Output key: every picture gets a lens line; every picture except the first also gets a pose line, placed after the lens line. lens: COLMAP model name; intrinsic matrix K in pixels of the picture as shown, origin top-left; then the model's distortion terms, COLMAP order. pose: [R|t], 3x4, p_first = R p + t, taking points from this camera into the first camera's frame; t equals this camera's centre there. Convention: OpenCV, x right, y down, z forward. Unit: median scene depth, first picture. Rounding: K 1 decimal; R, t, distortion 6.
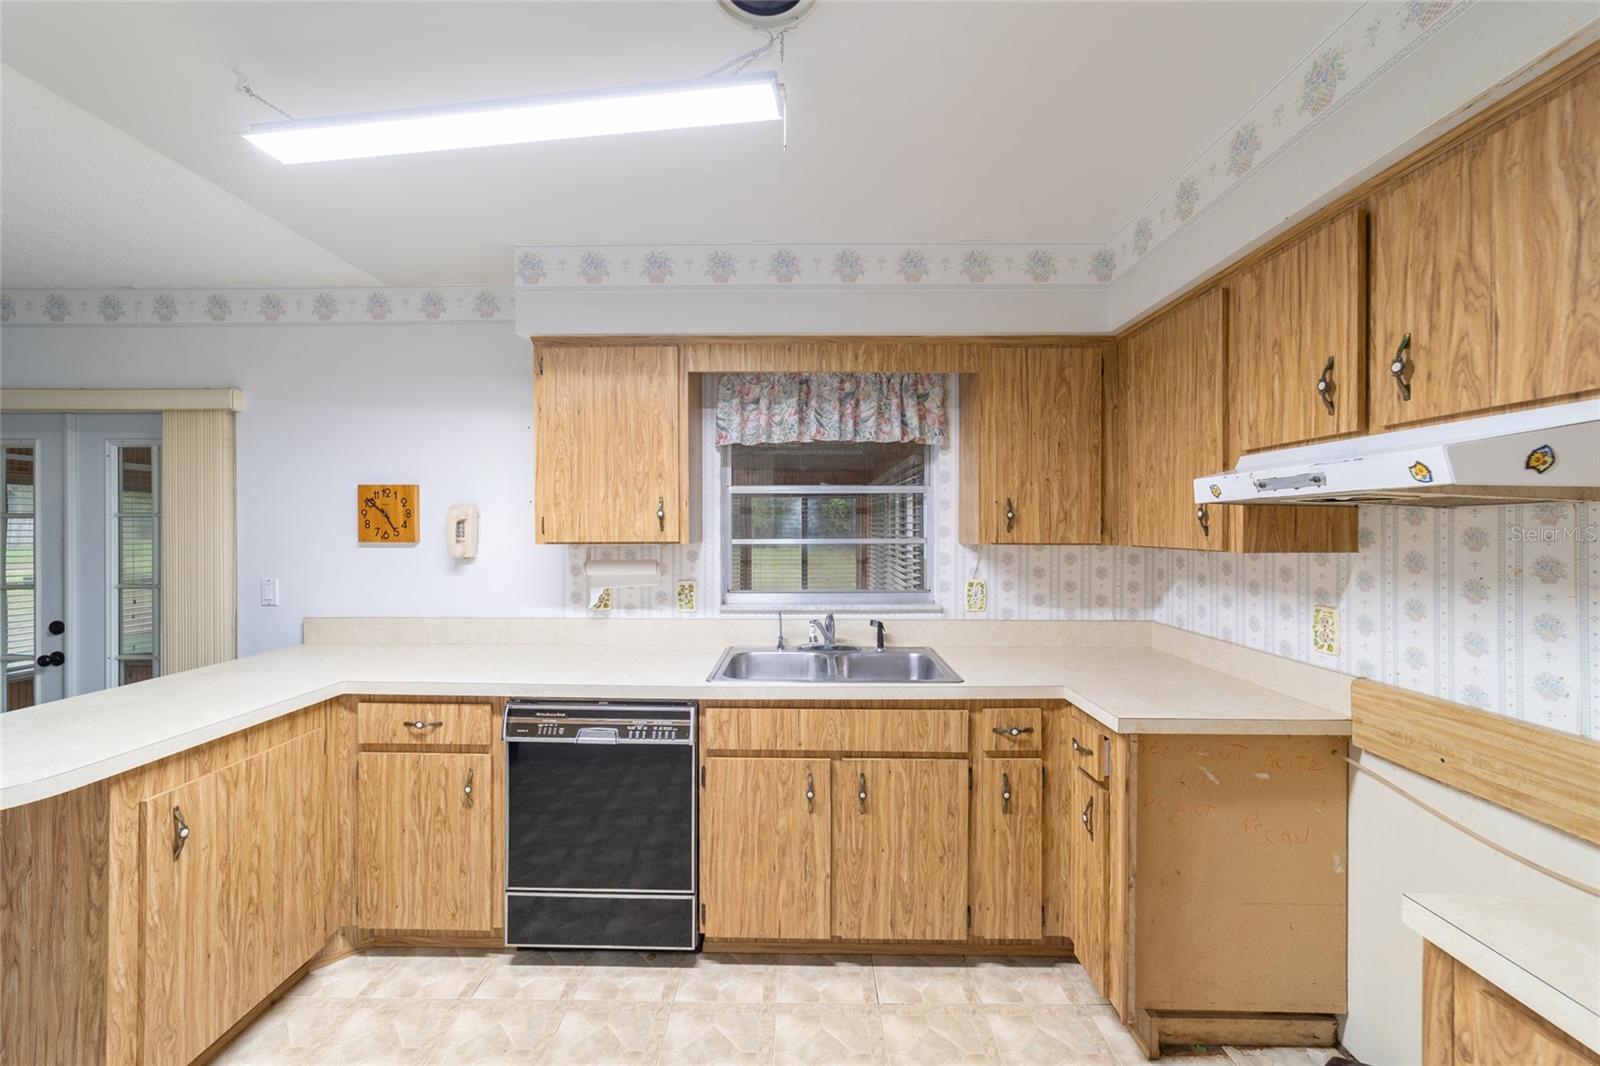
lens RADIAL K [[617.9, 0, 800.7], [0, 617.9, 532.0], [0, 0, 1]] dist [-0.009207, 0.003175]
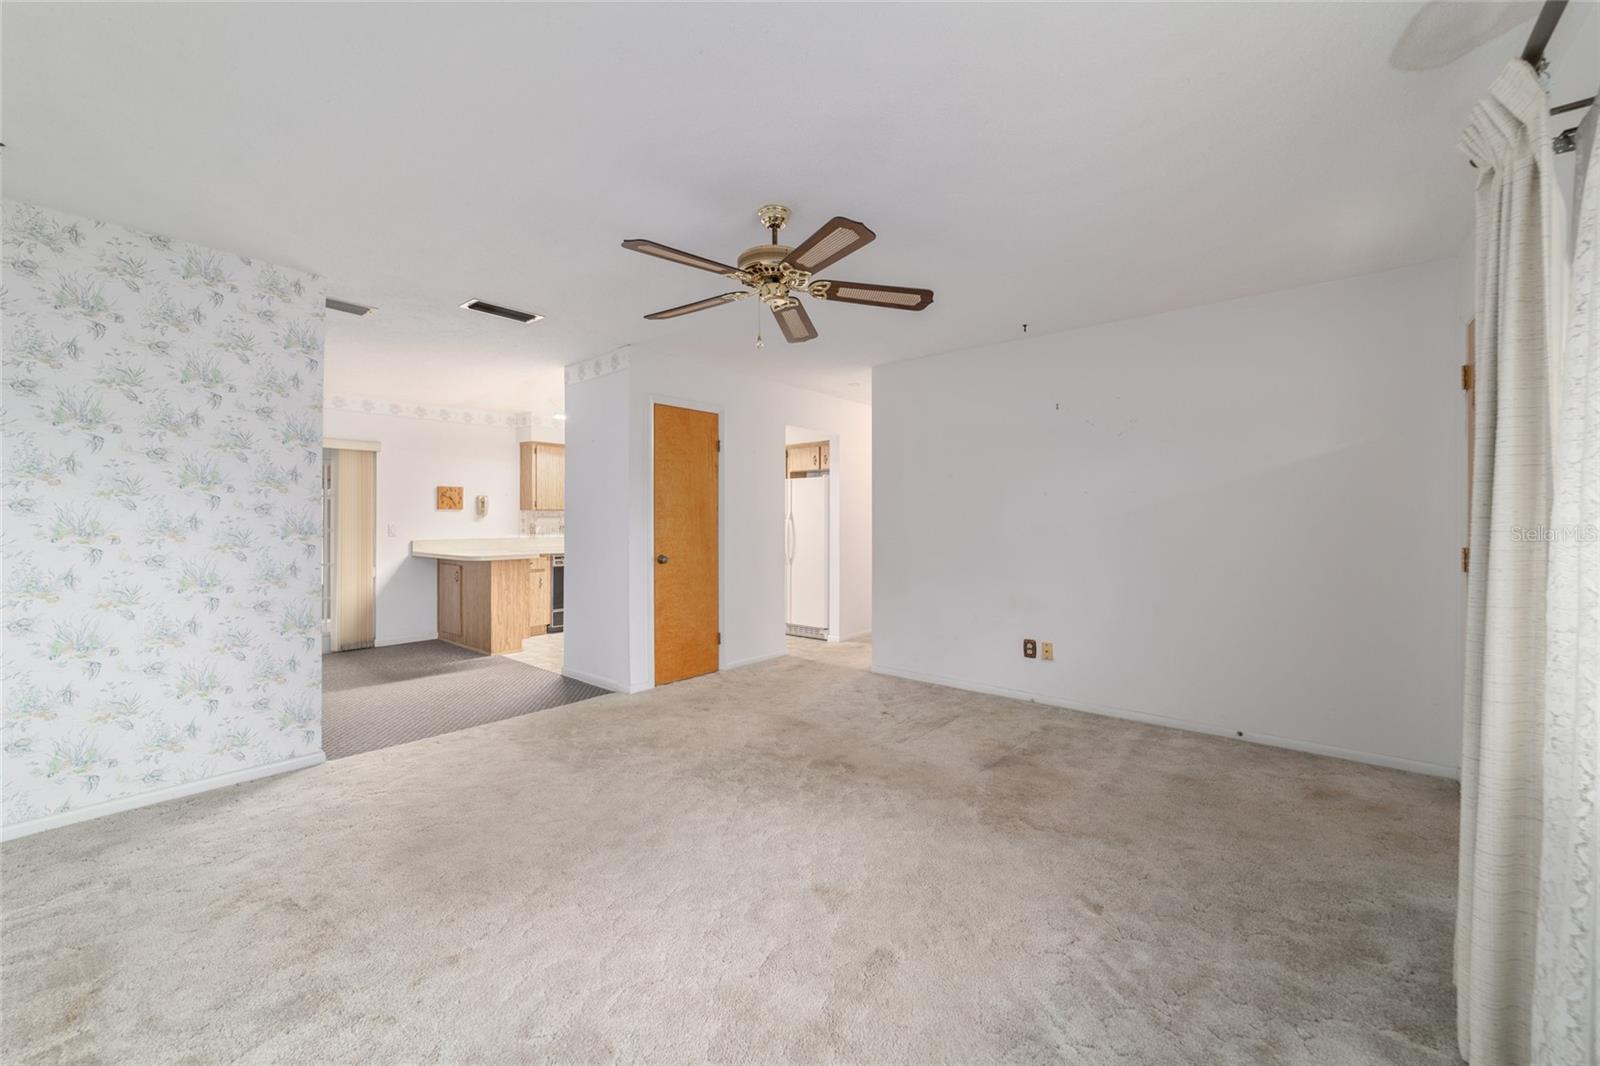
lens RADIAL K [[617.9, 0, 799.1], [0, 617.9, 522.0], [0, 0, 1]] dist [-0.009207, 0.003175]
pose [[0.639804, -0.005077, 0.768522, -2.108425], [0.009225, 0.999957, -0.001073, 0.103337], [-0.768483, 0.007776, 0.639823, -2.118896]]
